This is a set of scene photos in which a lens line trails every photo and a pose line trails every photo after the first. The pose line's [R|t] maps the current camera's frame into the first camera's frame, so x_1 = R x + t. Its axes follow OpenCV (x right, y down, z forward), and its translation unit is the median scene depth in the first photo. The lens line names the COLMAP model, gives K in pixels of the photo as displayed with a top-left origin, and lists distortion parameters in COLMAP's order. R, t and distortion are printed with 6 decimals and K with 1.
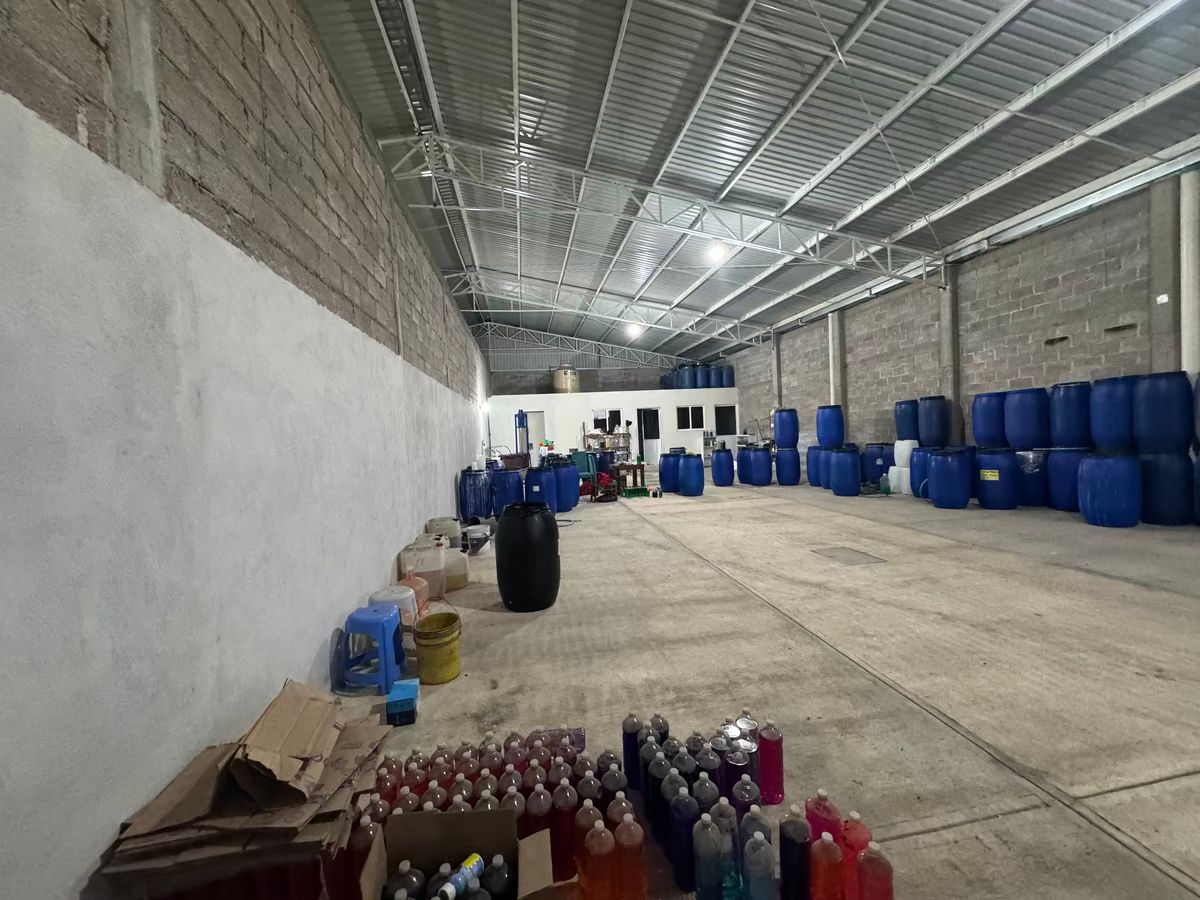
lens RADIAL K [[476.9, 0, 597.0], [0, 476.9, 447.9], [0, 0, 1]] dist [-0.004447, 0.000685]
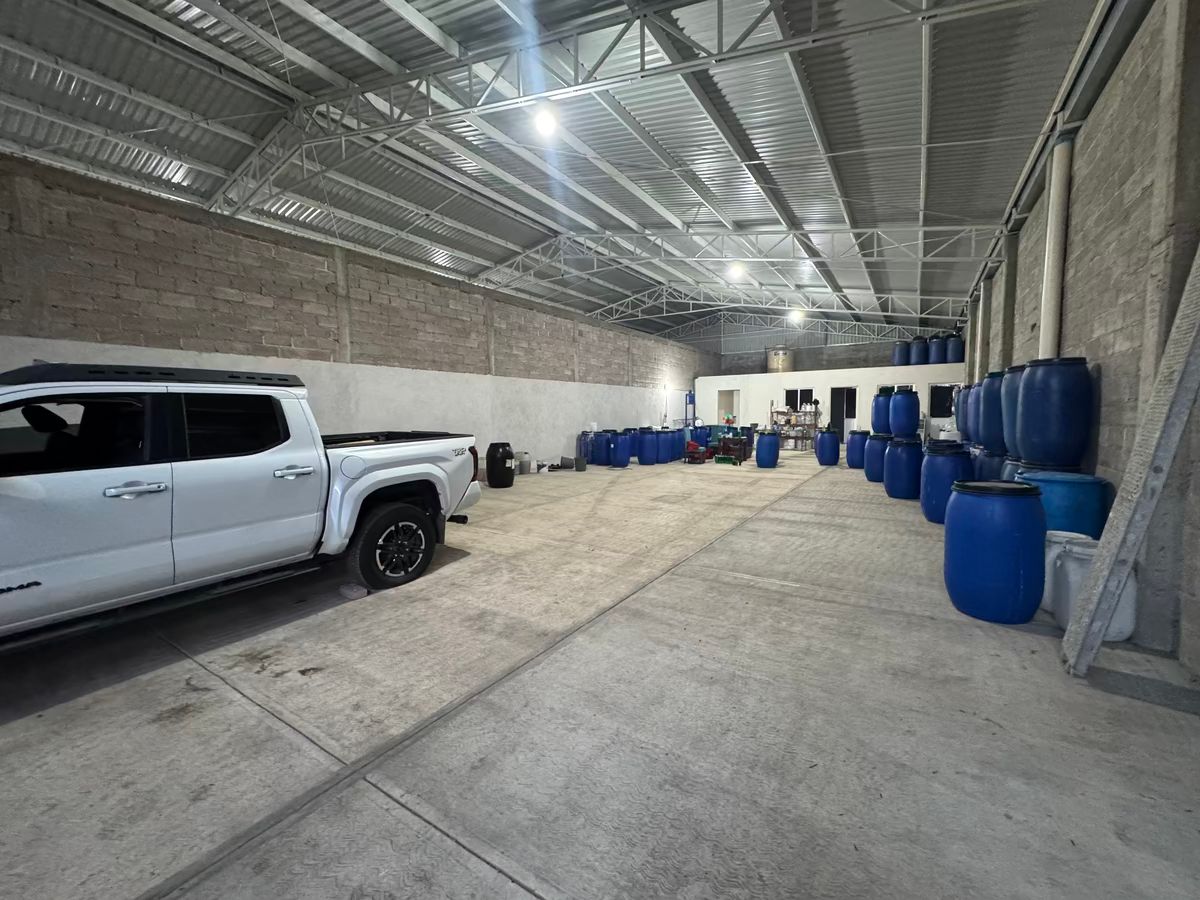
lens RADIAL K [[476.9, 0, 599.1], [0, 476.9, 451.5], [0, 0, 1]] dist [-0.004447, 0.000685]
pose [[0.741796, 0.089582, -0.664616, 0.408172], [-0.042926, 0.995348, 0.086250, -0.012944], [0.669251, -0.035450, 0.742191, -0.091606]]
